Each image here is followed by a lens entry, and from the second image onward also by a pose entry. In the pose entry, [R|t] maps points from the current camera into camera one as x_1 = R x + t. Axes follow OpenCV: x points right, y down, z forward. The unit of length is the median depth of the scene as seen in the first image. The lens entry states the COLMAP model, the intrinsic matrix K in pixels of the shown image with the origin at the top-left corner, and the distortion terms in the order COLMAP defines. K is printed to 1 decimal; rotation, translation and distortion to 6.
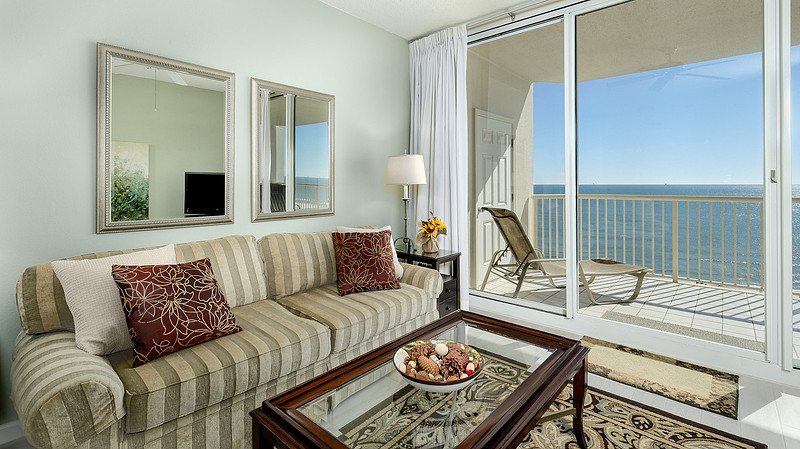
lens RADIAL K [[367.6, 0, 401.9], [0, 367.6, 186.5], [0, 0, 1]] dist [-0.001183, -0.000387]
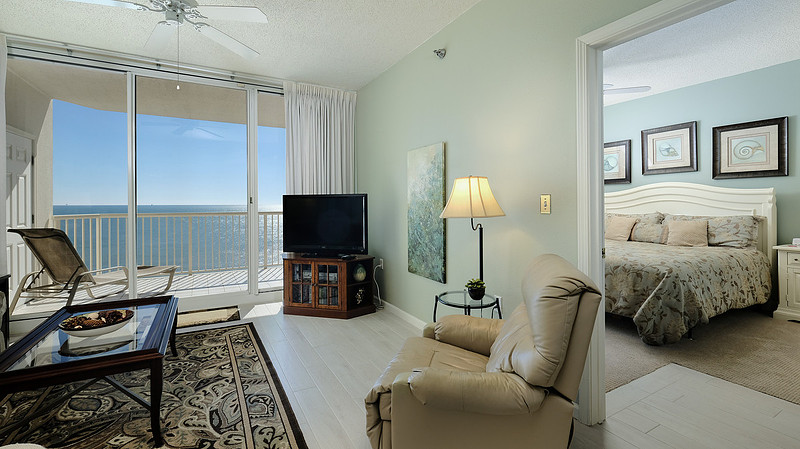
lens RADIAL K [[351.9, 0, 400.3], [0, 351.9, 202.9], [0, 0, 1]] dist [0.000265, 0.000055]
pose [[0.330714, 0.010418, 0.943674, -0.289129], [0.000624, 0.999936, -0.011257, 0.000365], [-0.943731, 0.004312, 0.330686, -0.220286]]
